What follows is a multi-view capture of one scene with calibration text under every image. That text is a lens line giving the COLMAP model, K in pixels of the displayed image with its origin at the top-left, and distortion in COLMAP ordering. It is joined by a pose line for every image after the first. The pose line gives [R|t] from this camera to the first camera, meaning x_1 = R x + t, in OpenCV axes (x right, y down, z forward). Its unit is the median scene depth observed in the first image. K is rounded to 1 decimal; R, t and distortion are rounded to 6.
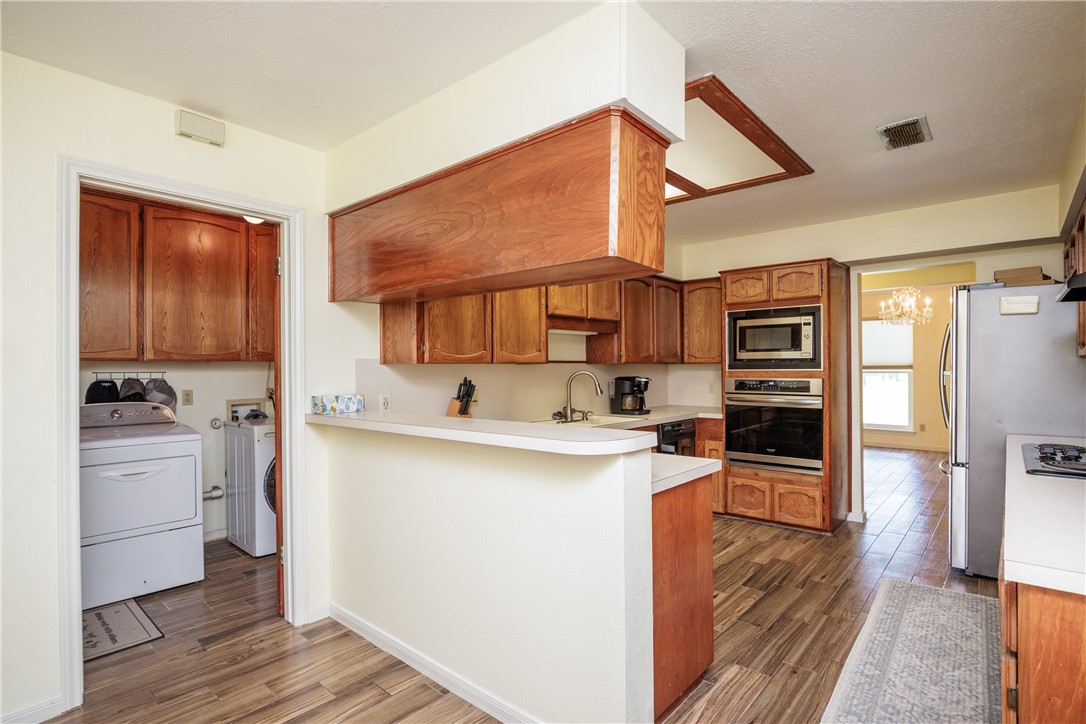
lens RADIAL K [[531.3, 0, 548.2], [0, 531.3, 365.2], [0, 0, 1]] dist [-0.017678, 0.001221]
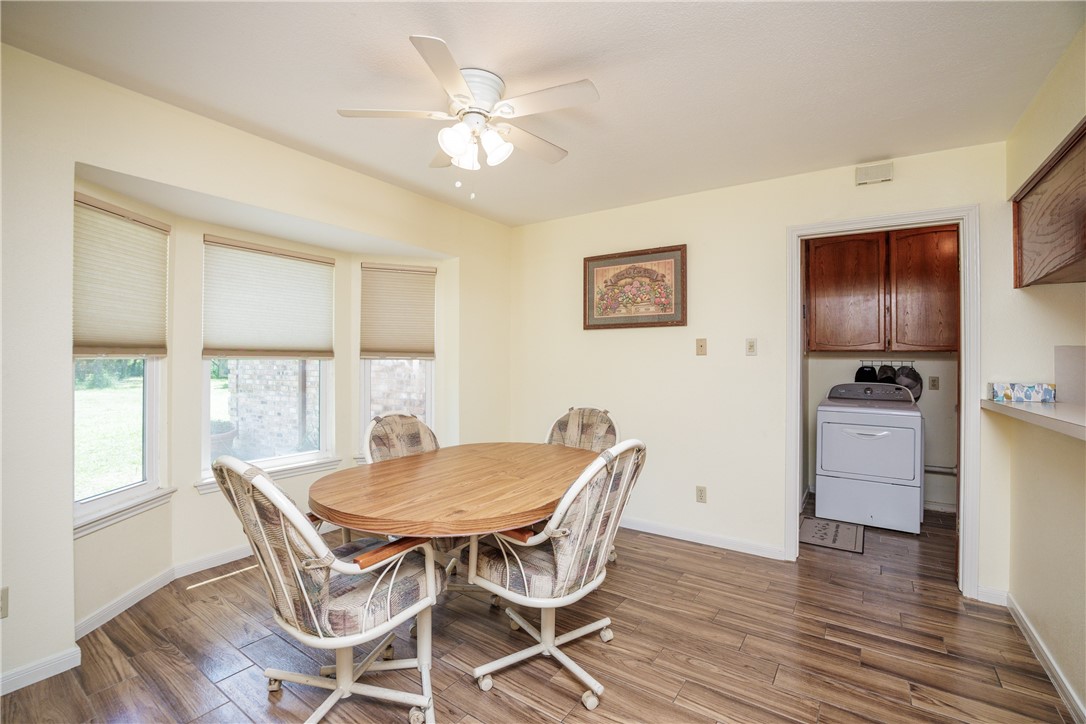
lens RADIAL K [[480.1, 0, 569.0], [0, 480.1, 360.1], [0, 0, 1]] dist [-0.001792, -0.000039]
pose [[0.160219, 0.004658, -0.987070, 0.220155], [-0.006249, 0.999974, 0.003705, 0.010582], [0.987062, 0.005574, 0.160244, 0.029562]]
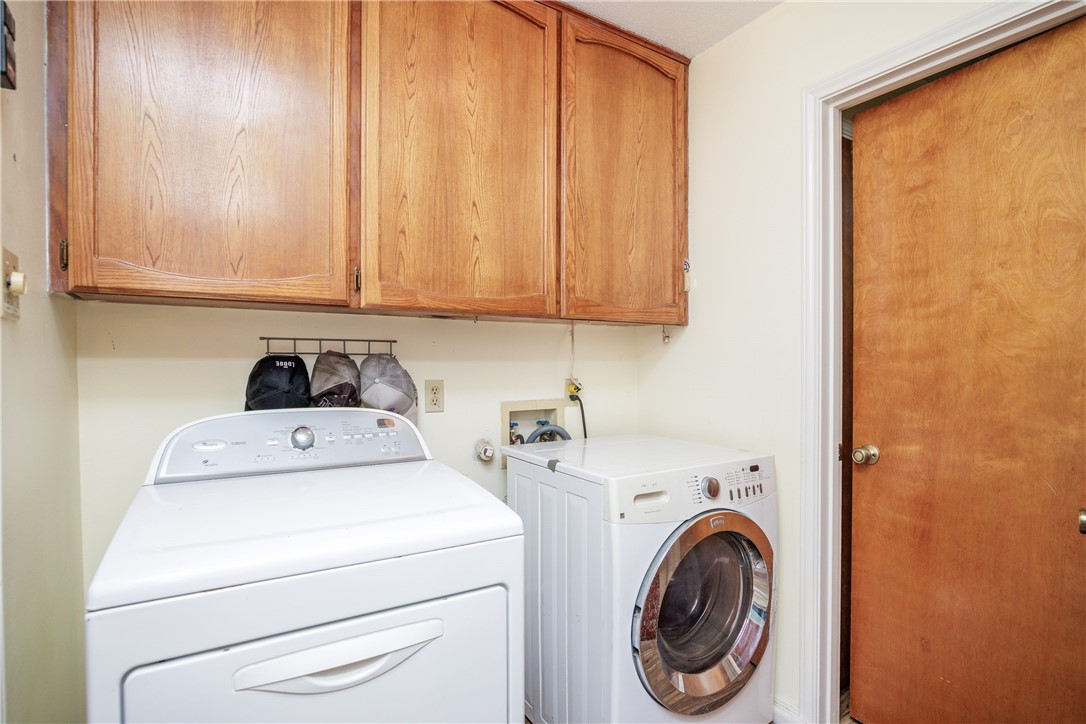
lens RADIAL K [[543.7, 0, 543.0], [0, 543.7, 354.4], [0, 0, 1]] dist [-0.022172, 0.000273]
pose [[0.954055, 0.006625, -0.299559, -0.419349], [-0.007561, 0.999969, -0.001963, 0.022943], [0.299537, 0.004138, 0.954076, 0.530303]]
